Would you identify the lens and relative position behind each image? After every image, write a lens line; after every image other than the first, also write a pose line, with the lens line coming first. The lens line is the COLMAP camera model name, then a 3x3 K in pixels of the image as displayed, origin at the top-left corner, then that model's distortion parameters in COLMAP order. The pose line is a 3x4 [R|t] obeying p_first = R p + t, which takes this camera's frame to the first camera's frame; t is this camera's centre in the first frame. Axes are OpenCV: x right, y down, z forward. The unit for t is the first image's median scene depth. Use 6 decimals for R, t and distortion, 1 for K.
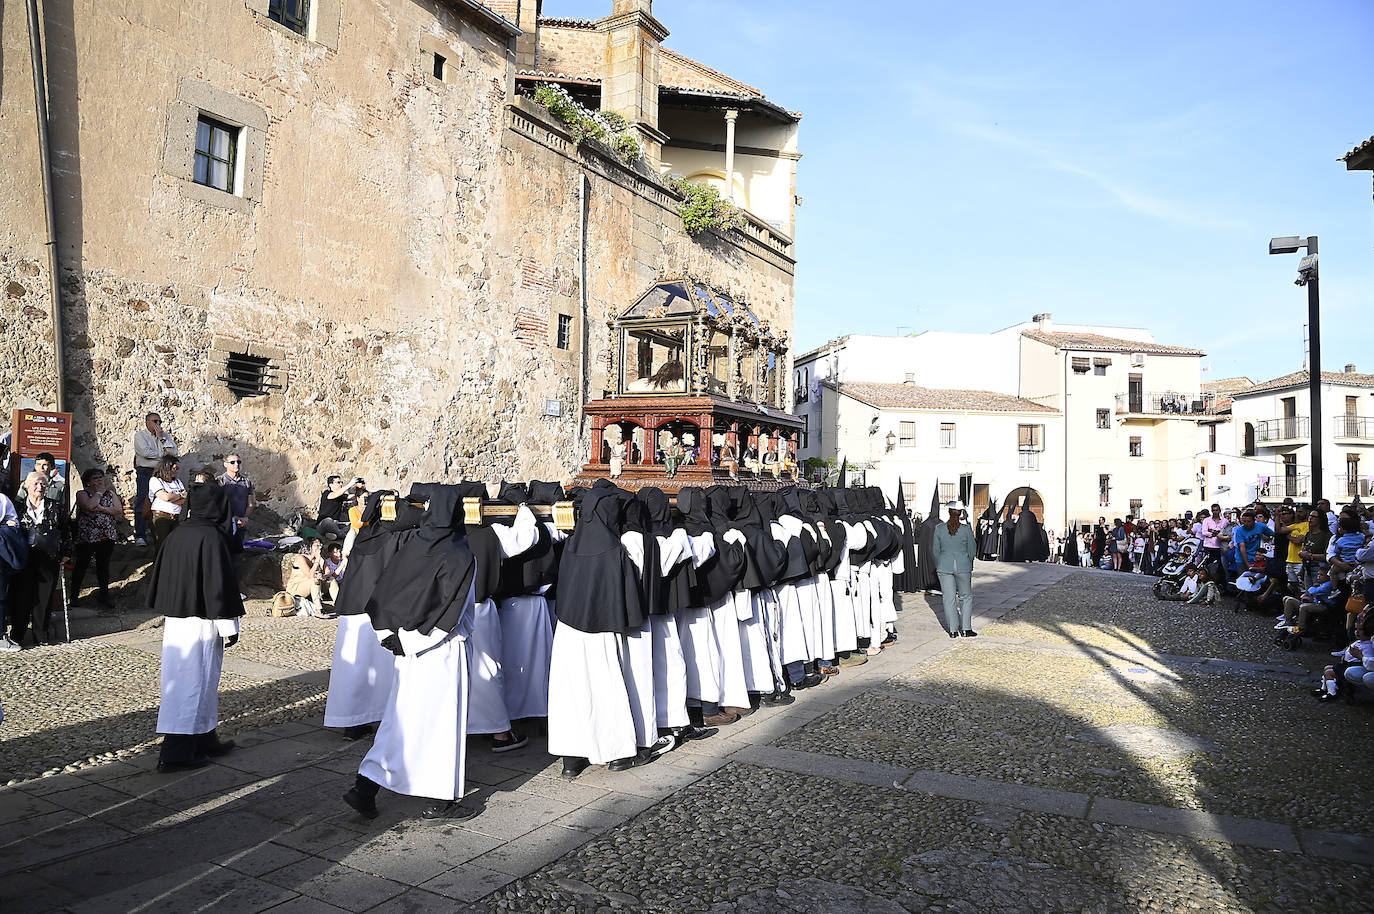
lens RADIAL K [[937.1, 0, 687.8], [0, 937.1, 461.1], [0, 0, 1]] dist [-0.041156, 0.007851]
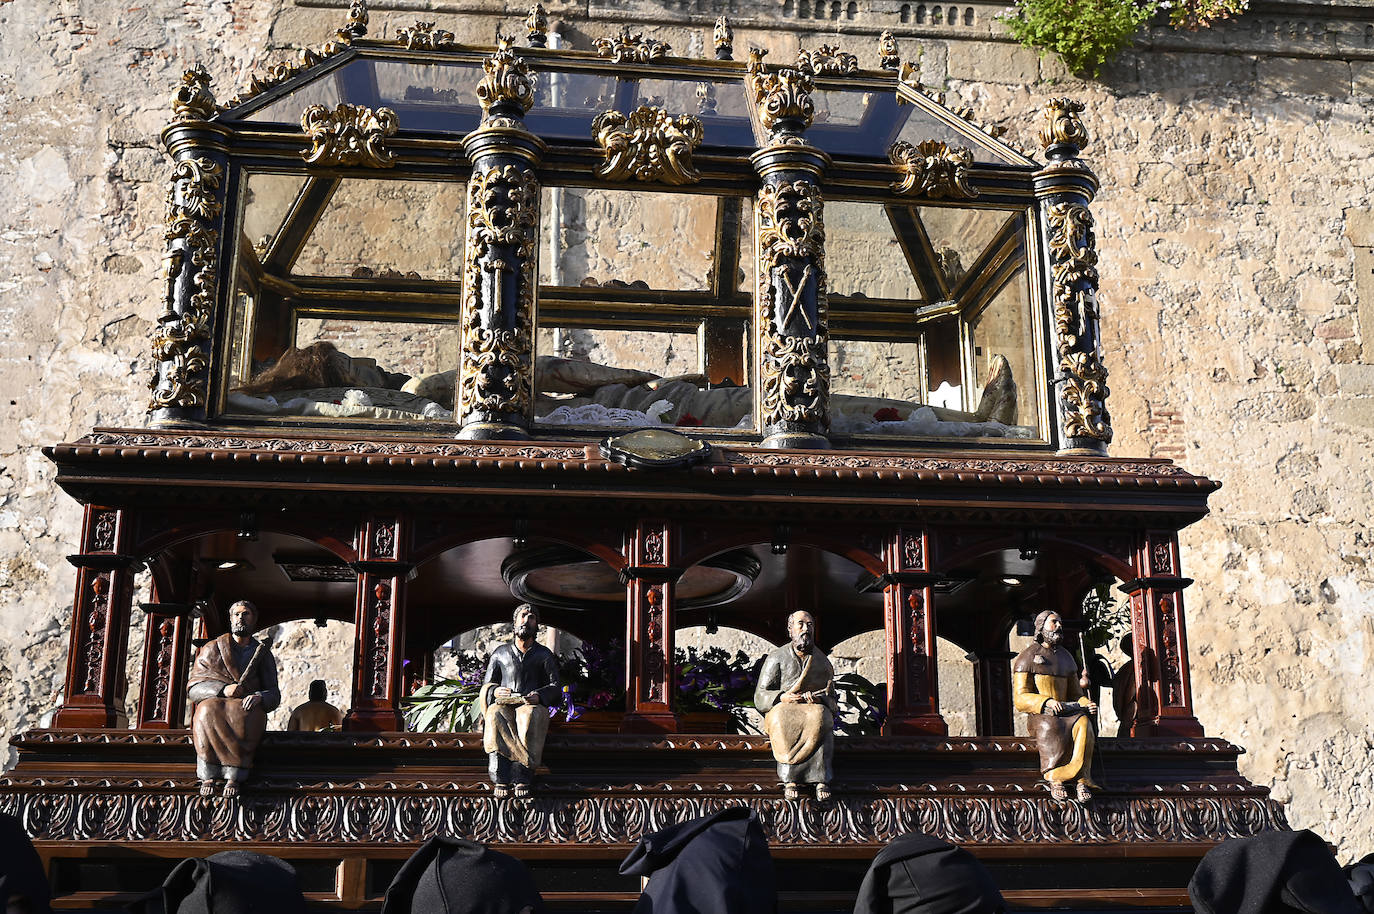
lens RADIAL K [[1475.3, 0, 687.0], [0, 1475.3, 457.0], [0, 0, 1]] dist [-0.013114, 0.007755]
pose [[0.554674, -0.245198, -0.795119, 0.445371], [0.020503, 0.959332, -0.281535, 0.051532], [0.831815, 0.139858, 0.537144, 0.875757]]
